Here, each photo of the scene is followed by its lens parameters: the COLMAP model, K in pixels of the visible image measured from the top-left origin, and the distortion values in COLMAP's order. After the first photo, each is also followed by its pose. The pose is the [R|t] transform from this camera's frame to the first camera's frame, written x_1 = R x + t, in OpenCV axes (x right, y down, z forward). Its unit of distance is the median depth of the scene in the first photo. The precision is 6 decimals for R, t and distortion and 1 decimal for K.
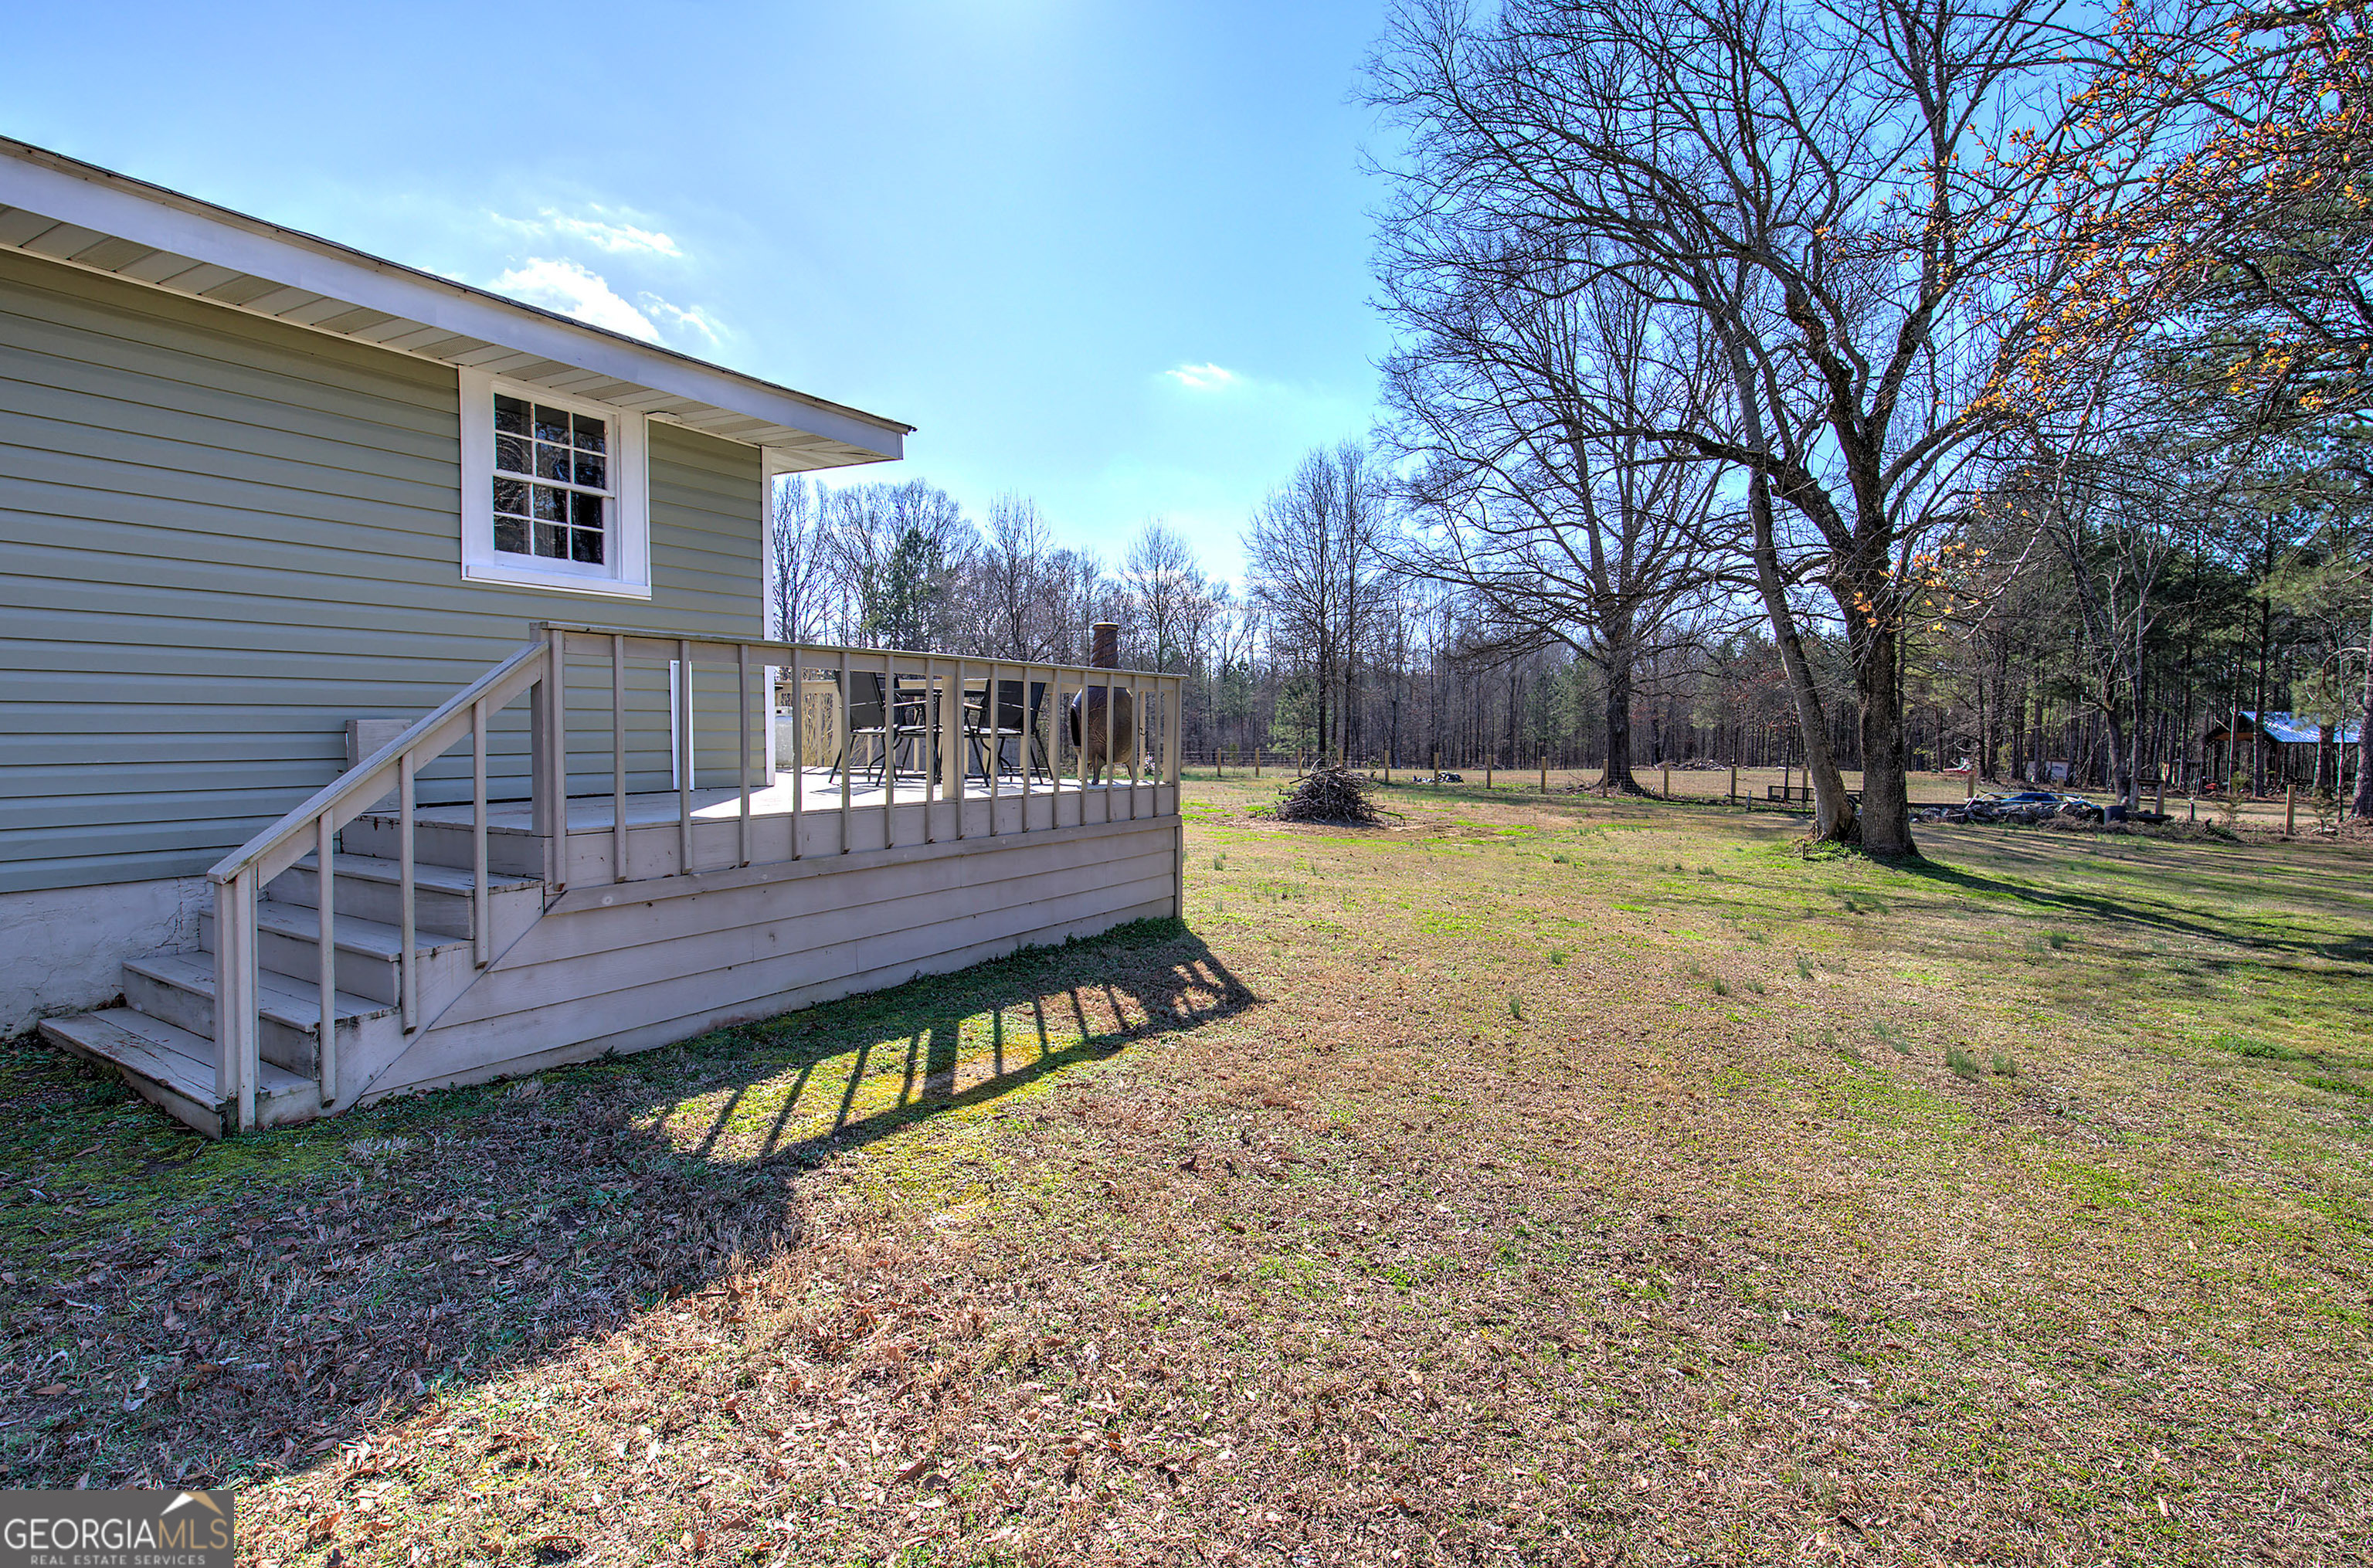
lens RADIAL K [[1080.7, 0, 1180.7], [0, 1080.7, 786.6], [0, 0, 1]] dist [-0.000744, 0.000196]
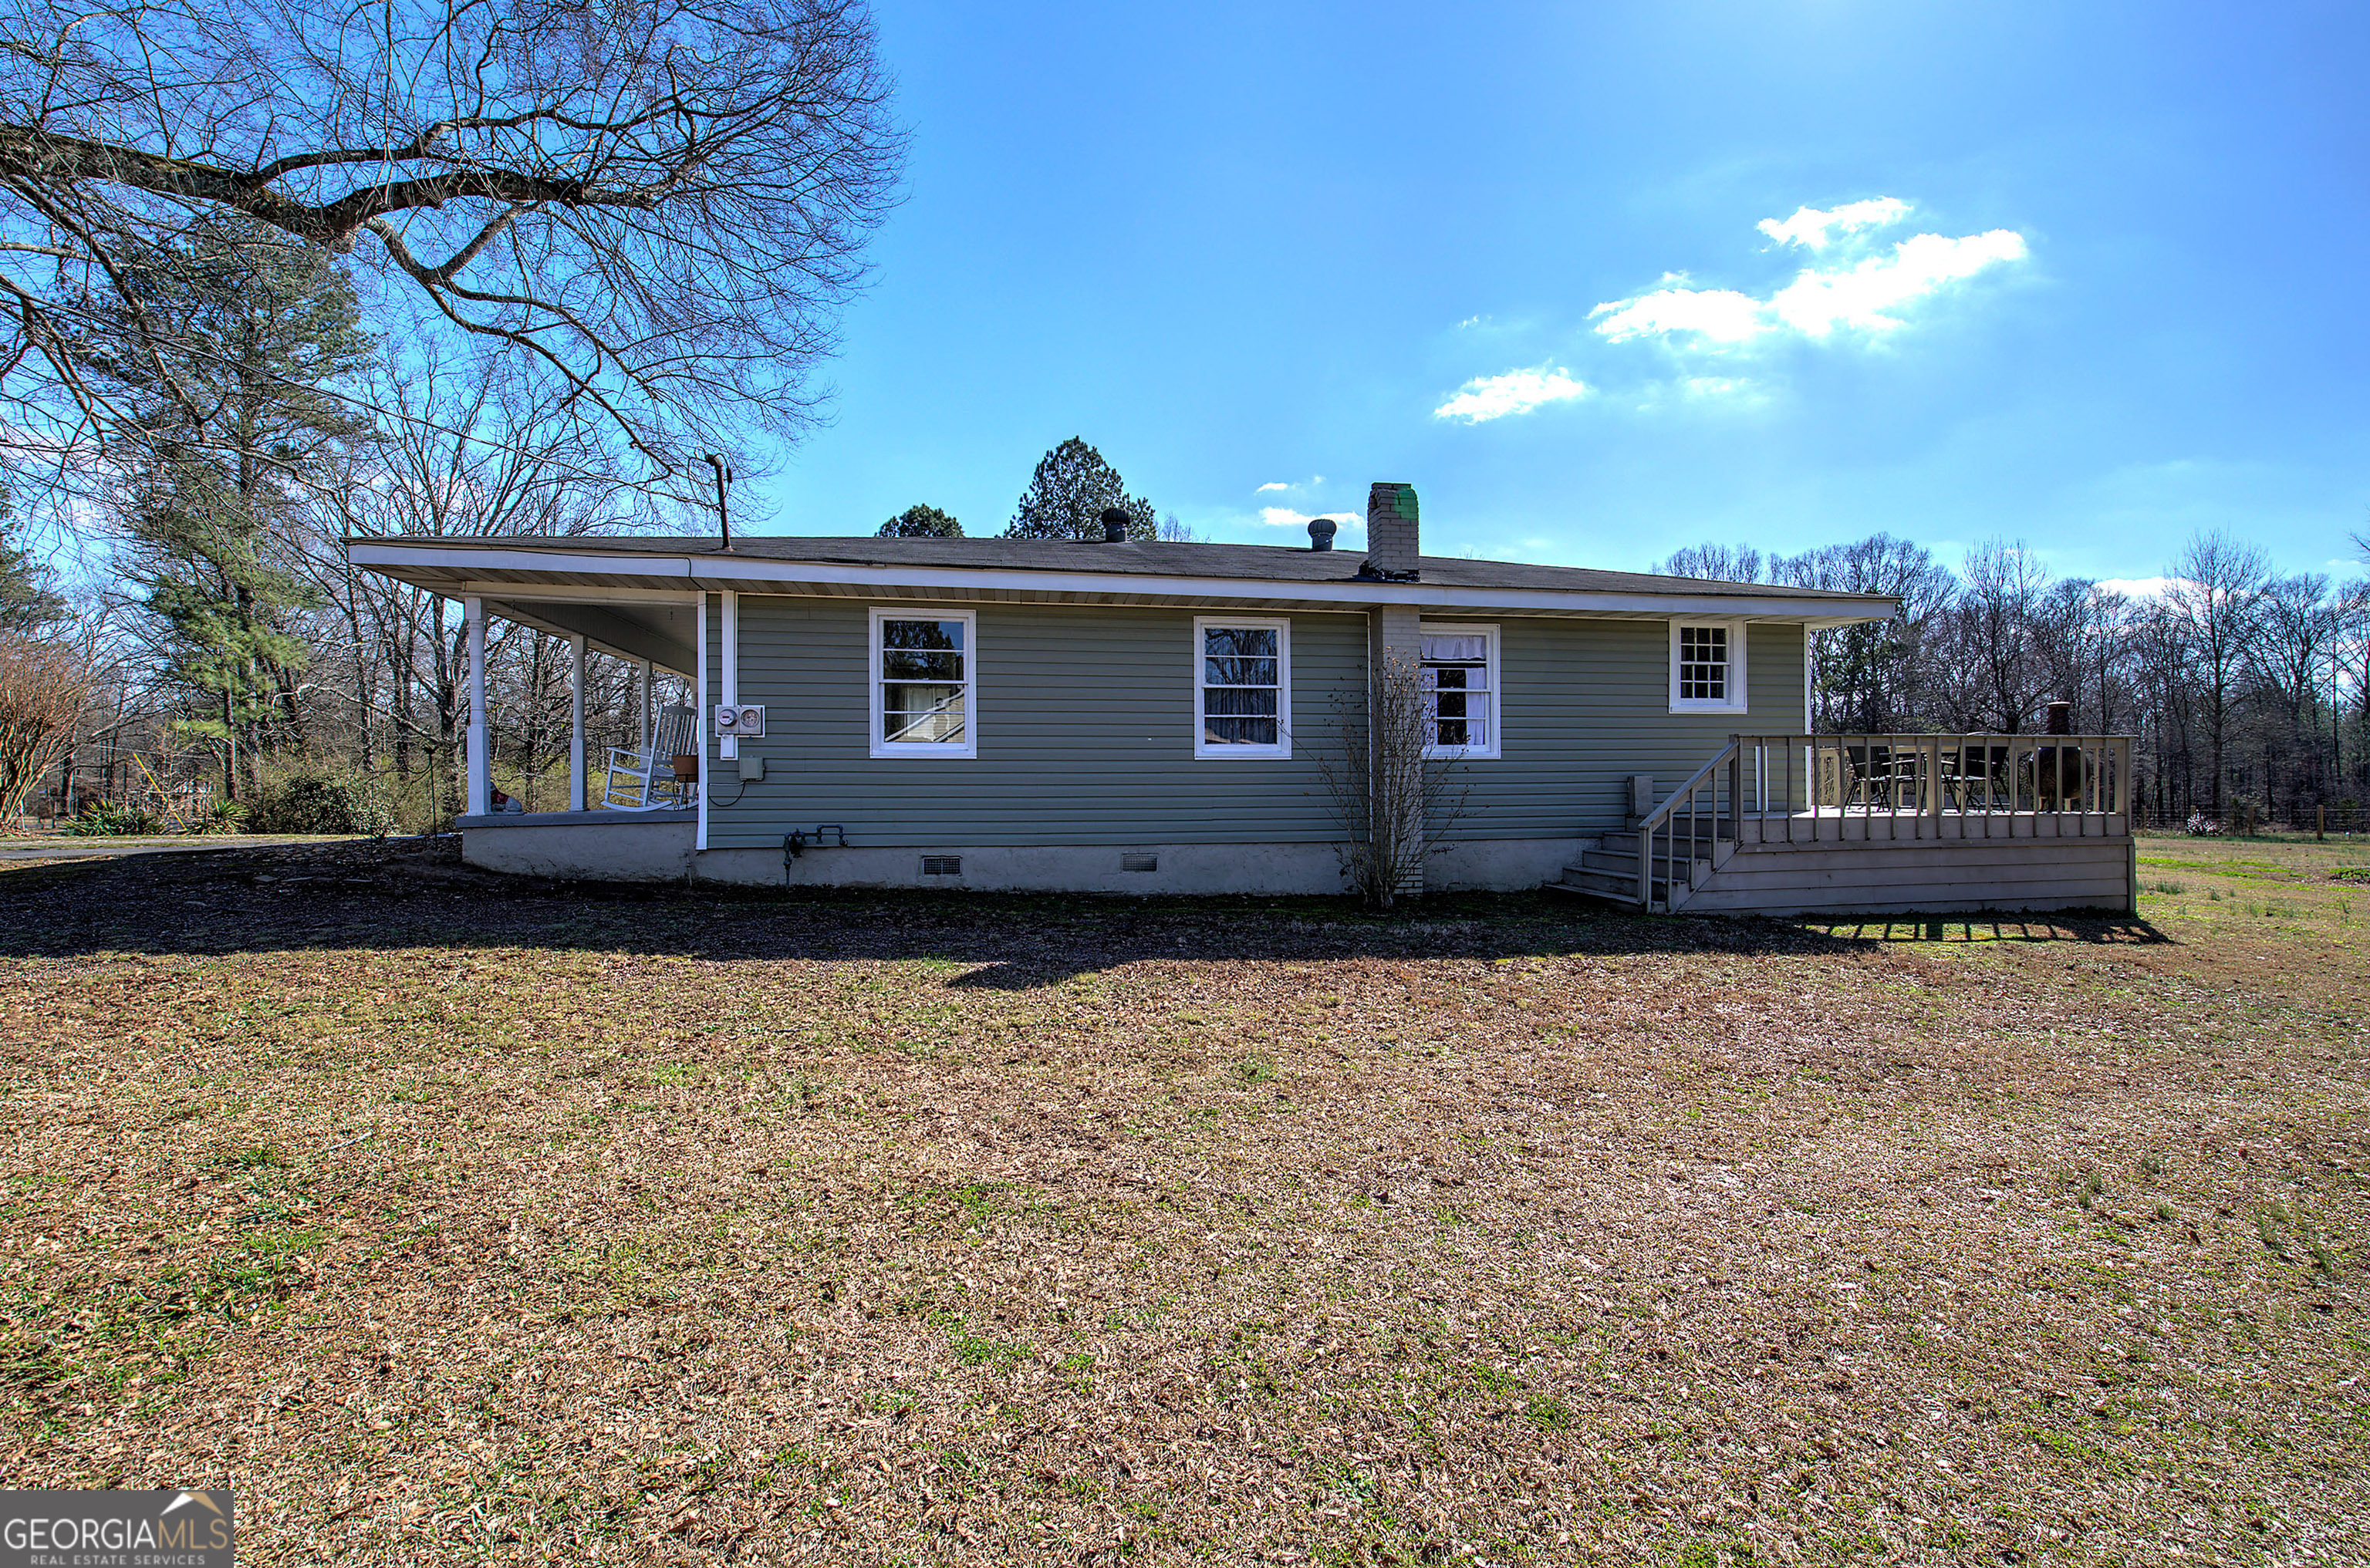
lens RADIAL K [[1024.3, 0, 1185.0], [0, 1024.3, 784.0], [0, 0, 1]] dist [-0.005180, -0.000127]
pose [[0.674852, -0.016811, -0.737762, 0.037948], [-0.029193, 0.998350, -0.049453, 0.015340], [0.737376, 0.054911, 0.673247, -0.199897]]
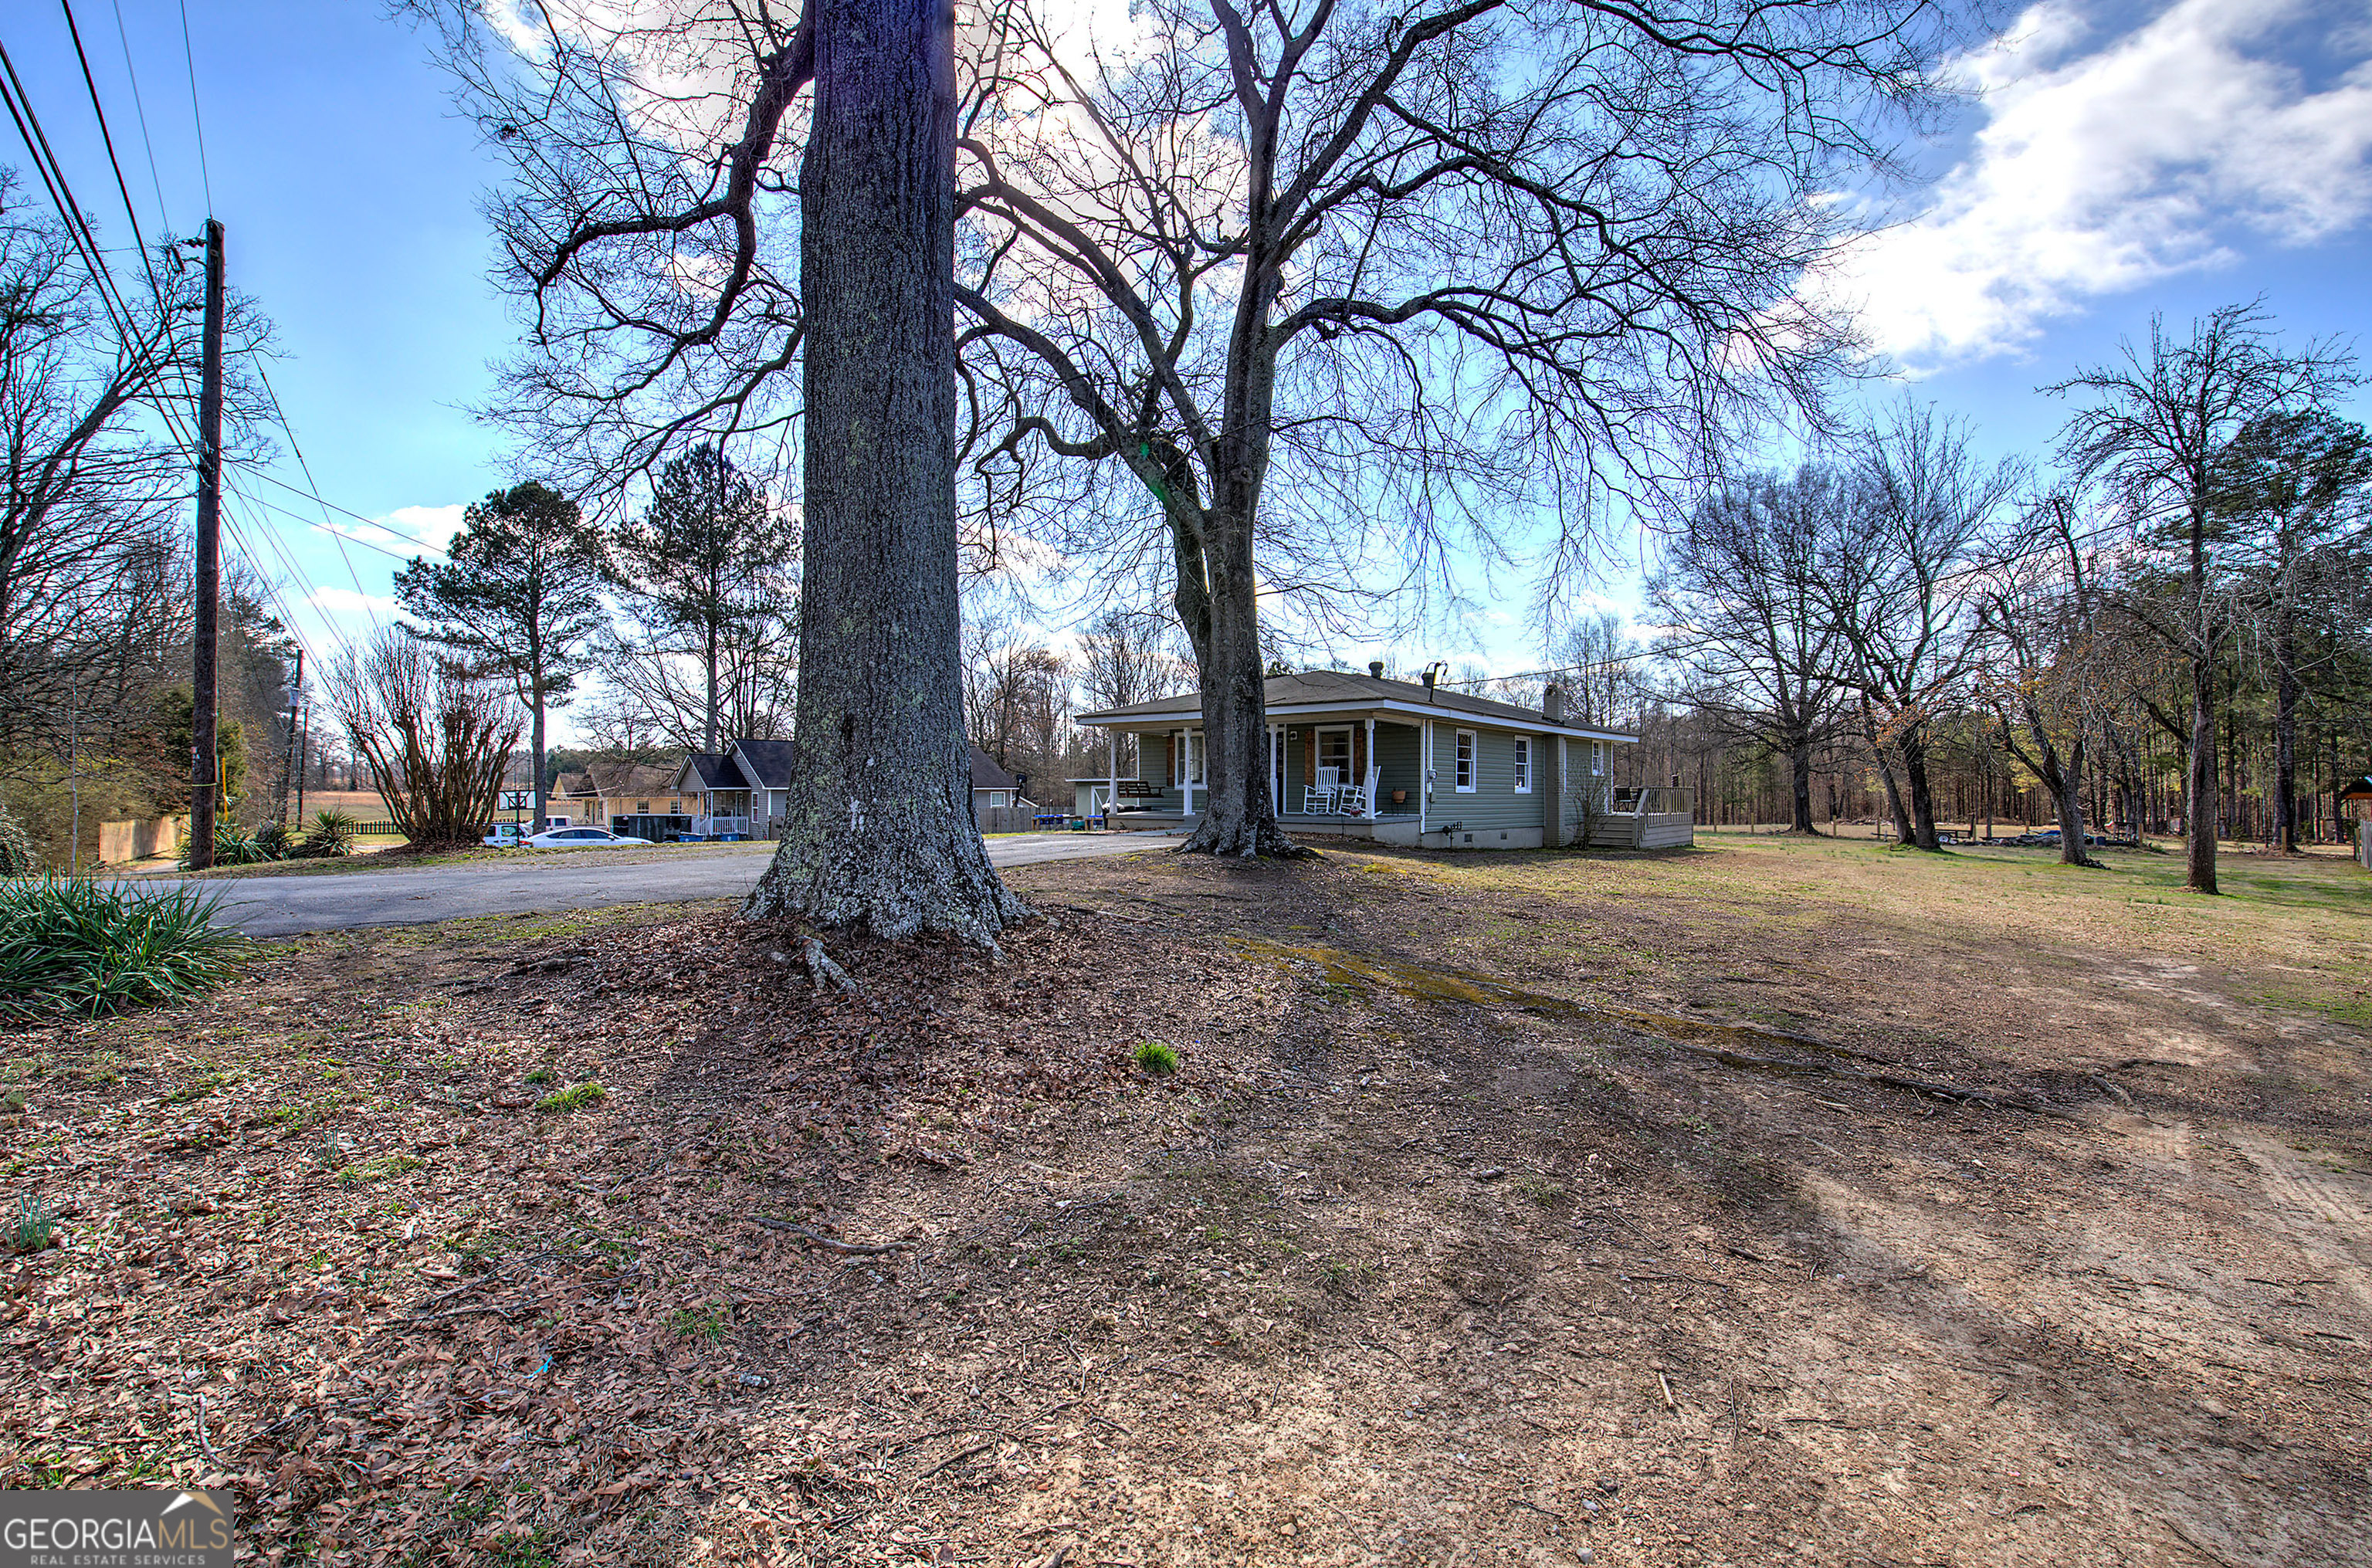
lens RADIAL K [[1011.1, 0, 1181.9], [0, 1011.1, 776.7], [0, 0, 1]] dist [-0.001390, 0.000243]
pose [[0.986999, -0.007766, -0.160541, -0.339057], [-0.003481, 0.997565, -0.069652, 0.034316], [0.160691, 0.069305, 0.984568, -0.810359]]
